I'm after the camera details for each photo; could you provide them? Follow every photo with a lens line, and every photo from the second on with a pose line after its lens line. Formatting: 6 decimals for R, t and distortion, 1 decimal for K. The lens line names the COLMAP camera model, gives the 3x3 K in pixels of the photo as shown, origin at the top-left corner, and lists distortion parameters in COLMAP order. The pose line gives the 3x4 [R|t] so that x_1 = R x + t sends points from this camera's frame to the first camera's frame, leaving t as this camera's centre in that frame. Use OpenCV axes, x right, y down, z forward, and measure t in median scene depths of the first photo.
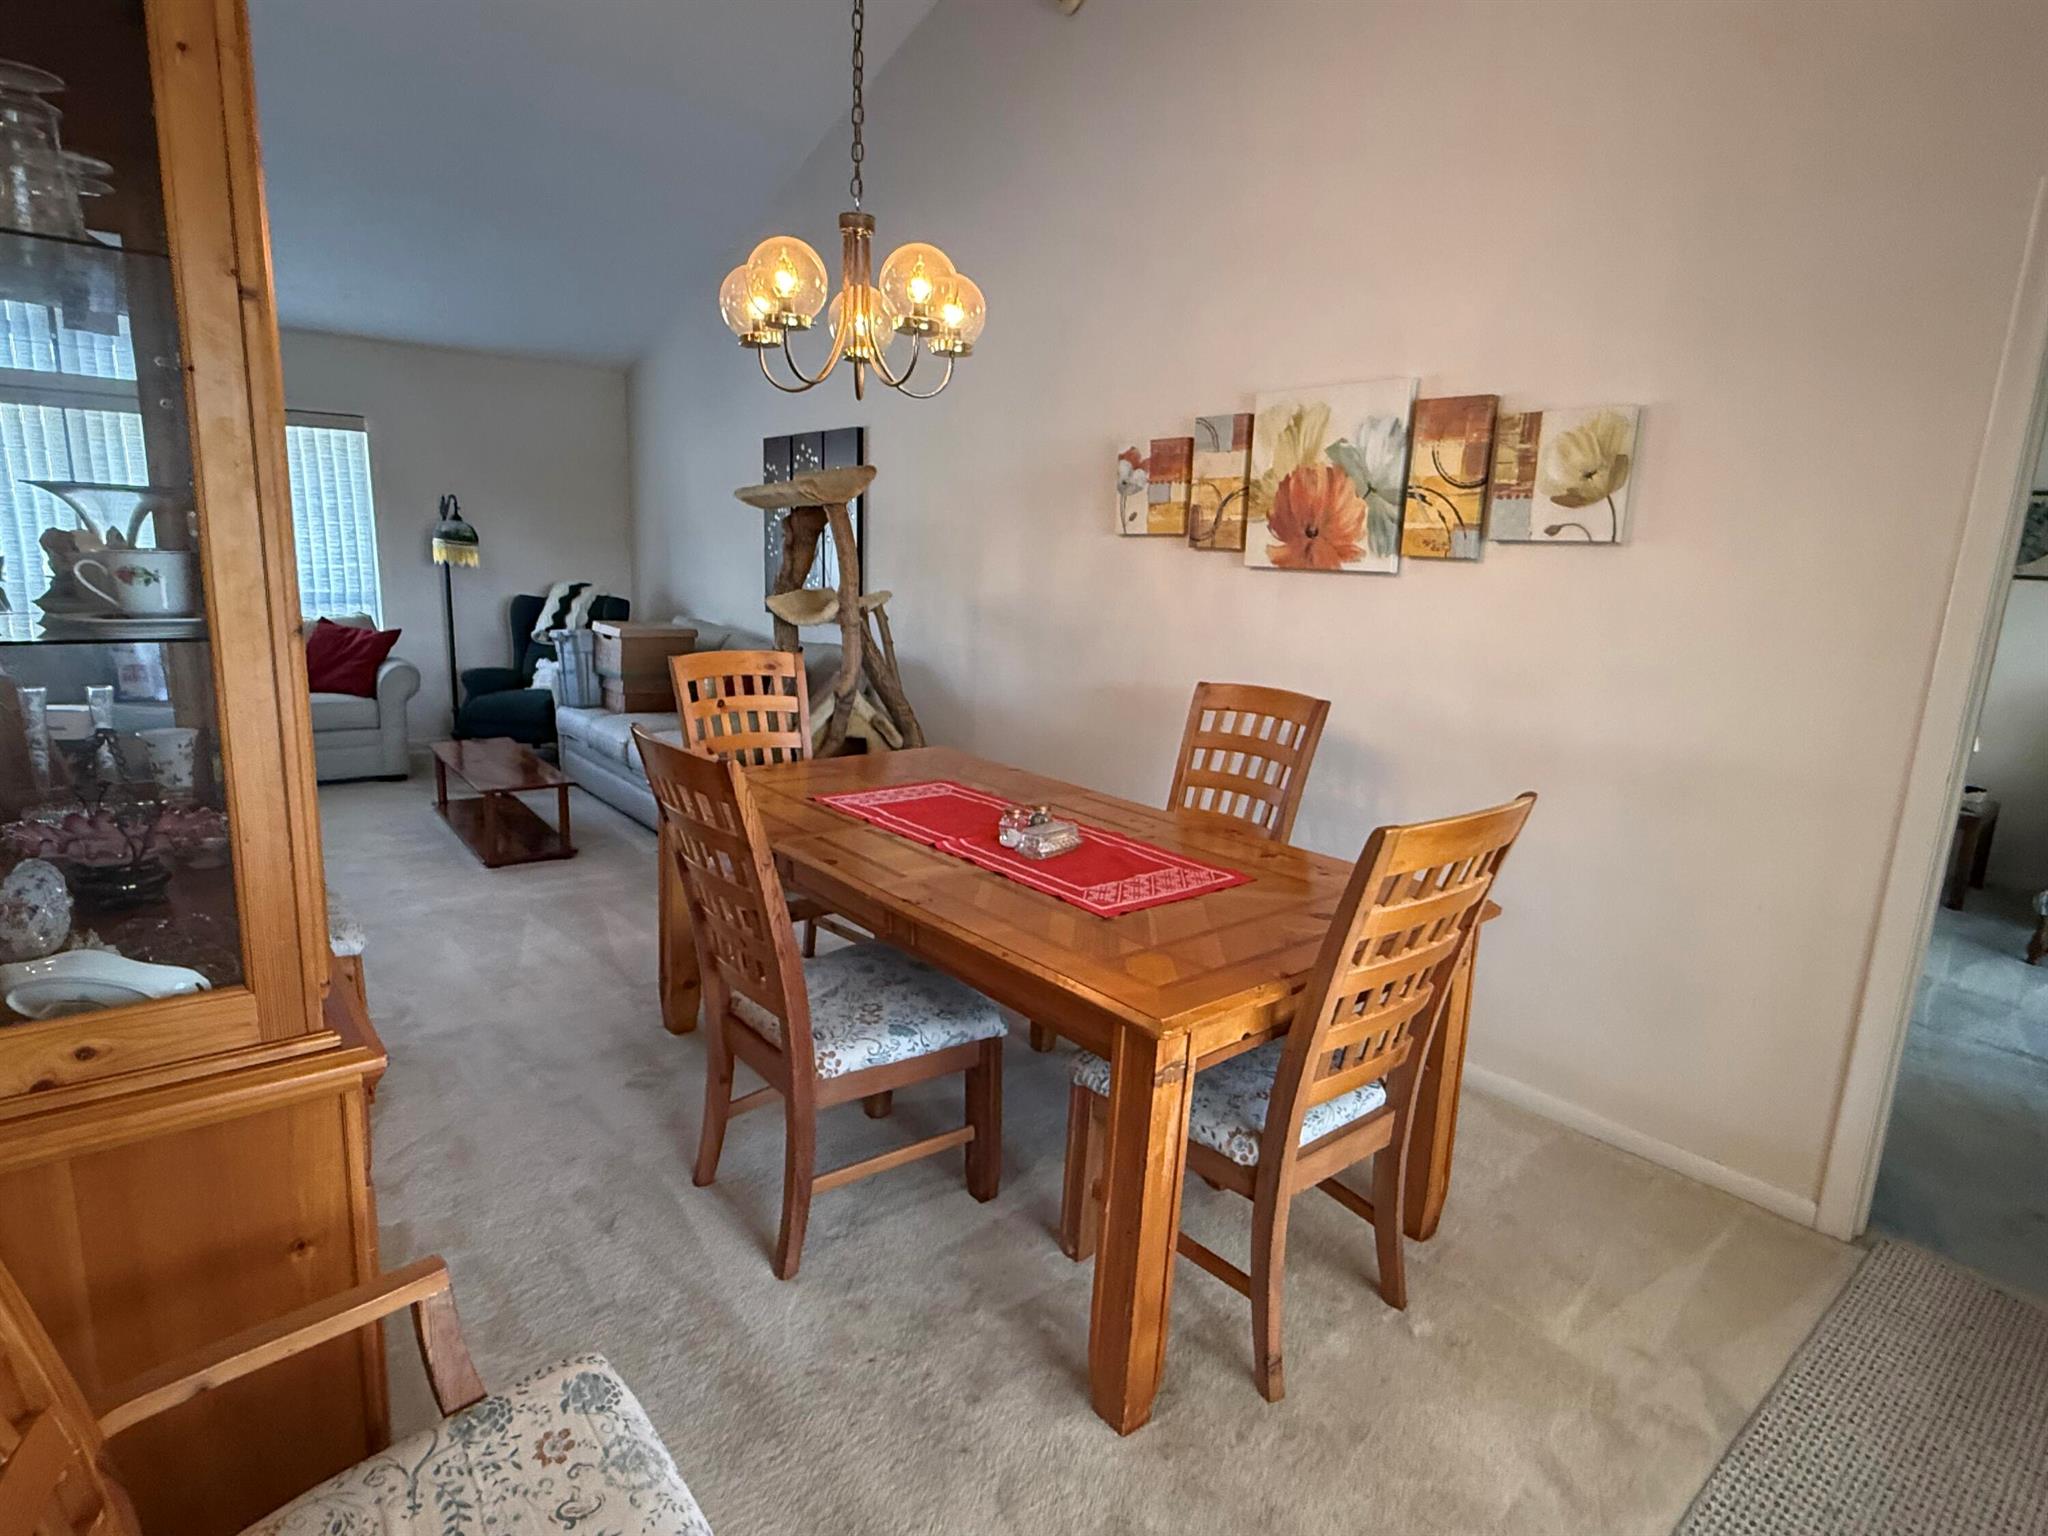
lens RADIAL K [[1069.6, 0, 1023.2], [0, 1069.6, 762.5], [0, 0, 1]] dist [-0.001384, 0.000742]
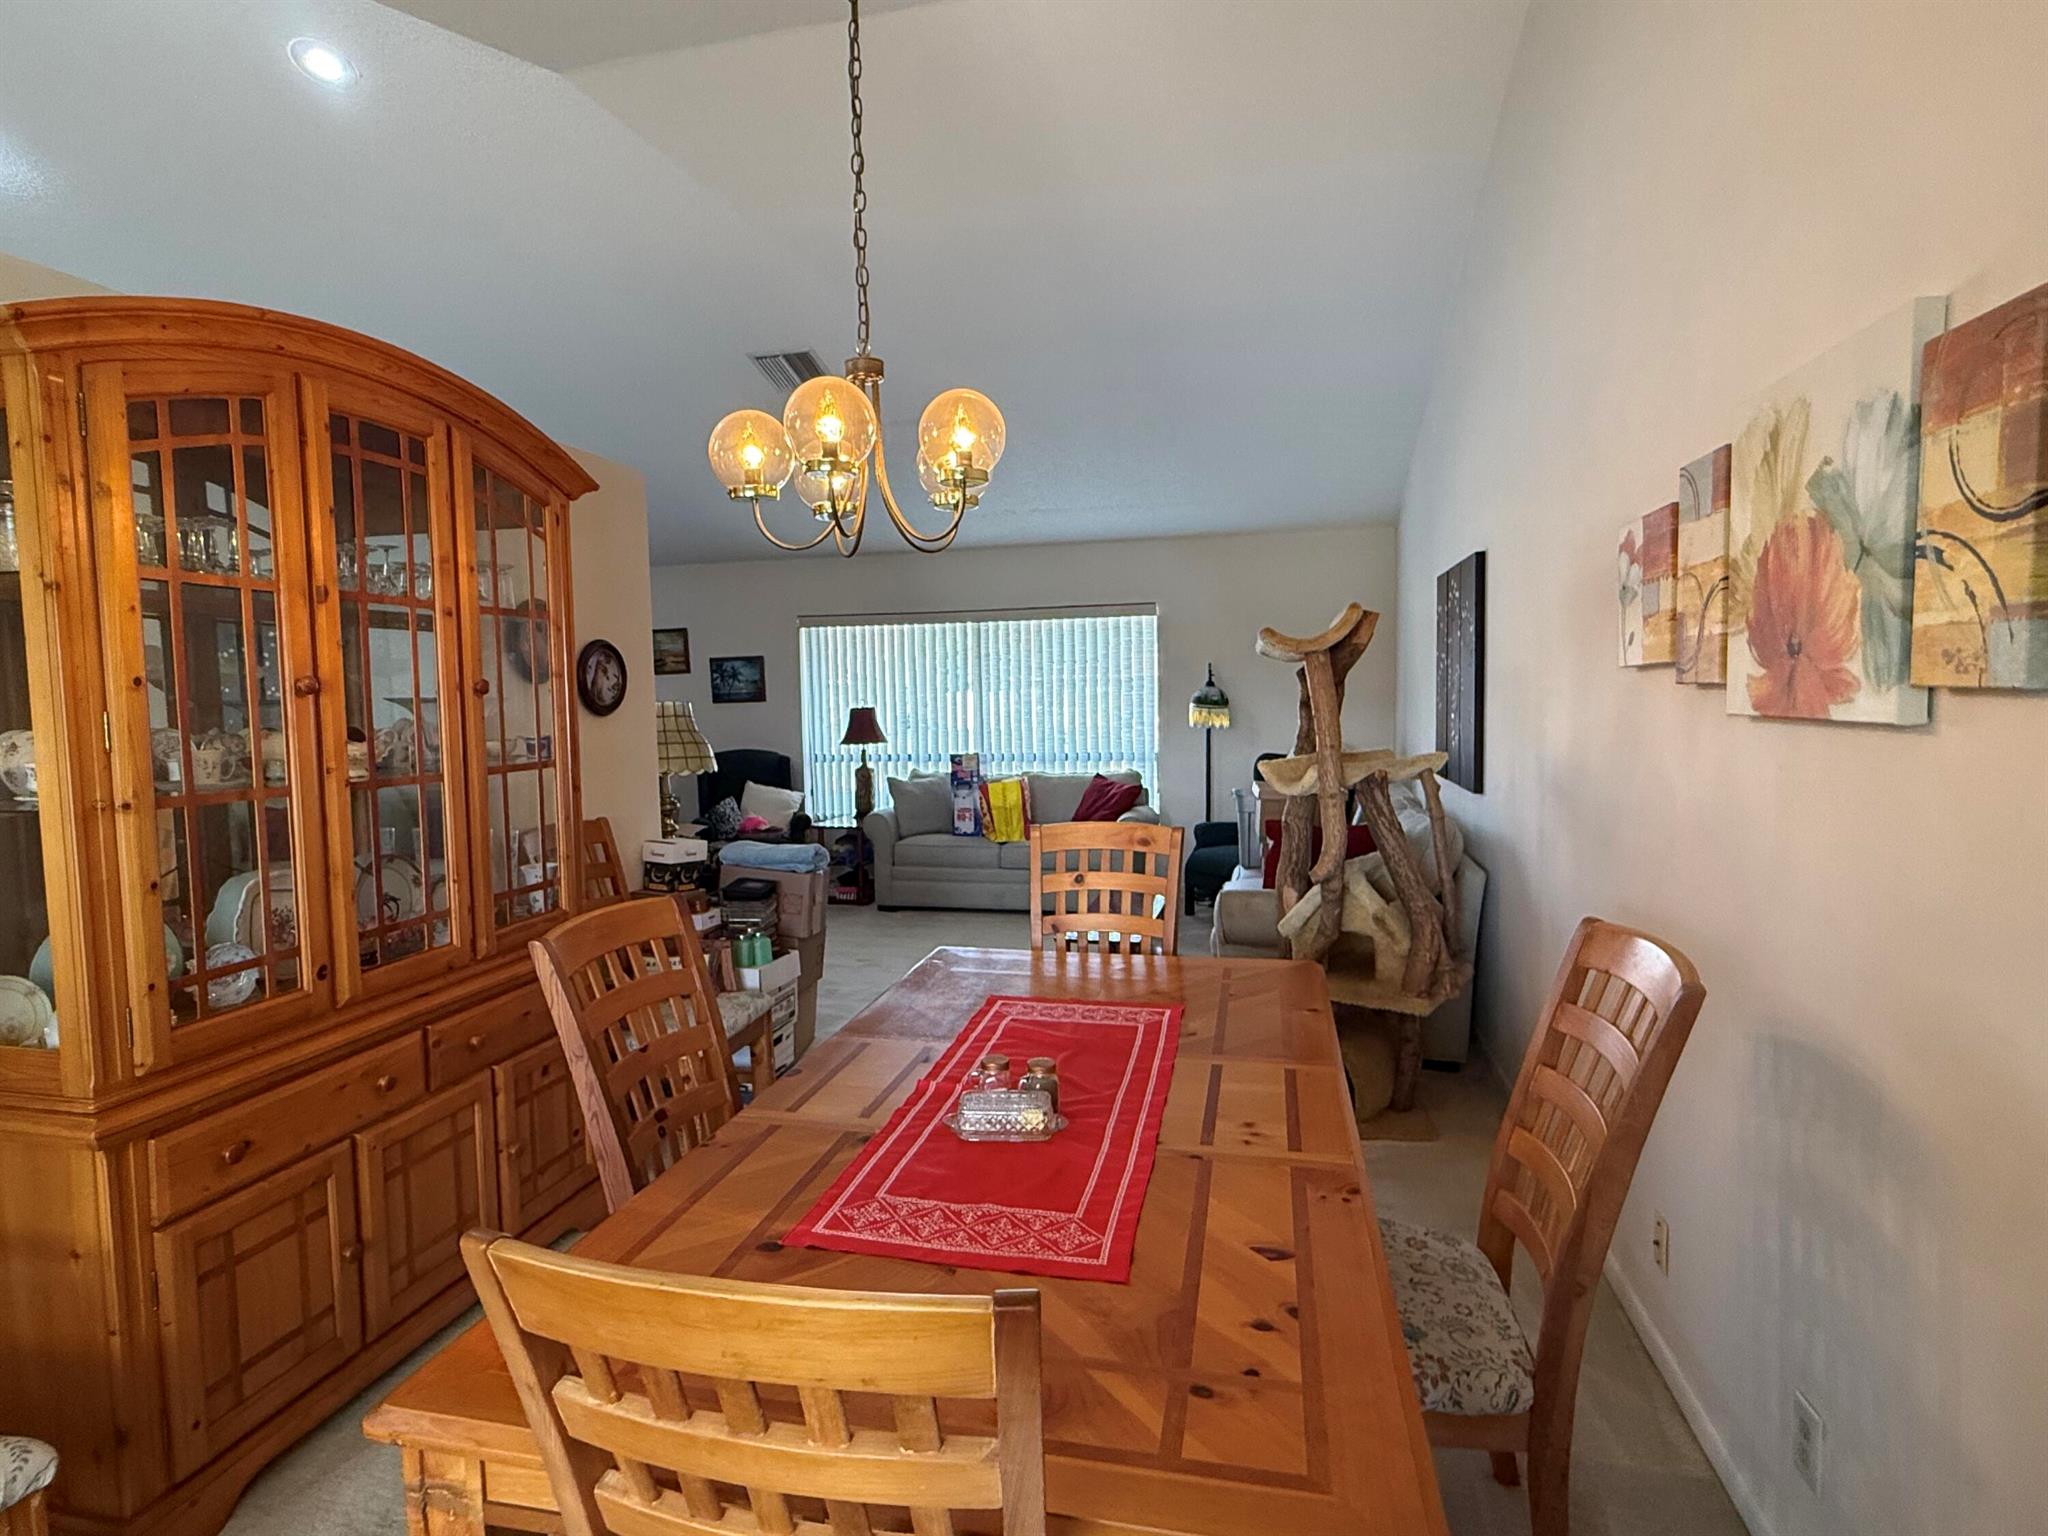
lens RADIAL K [[1069.6, 0, 1028.0], [0, 1069.6, 770.0], [0, 0, 1]] dist [-0.001384, 0.000742]
pose [[0.606132, 0.010275, -0.795298, 0.455465], [-0.114373, 0.990650, -0.074369, -0.079393], [0.787098, 0.136038, 0.601640, 0.422085]]
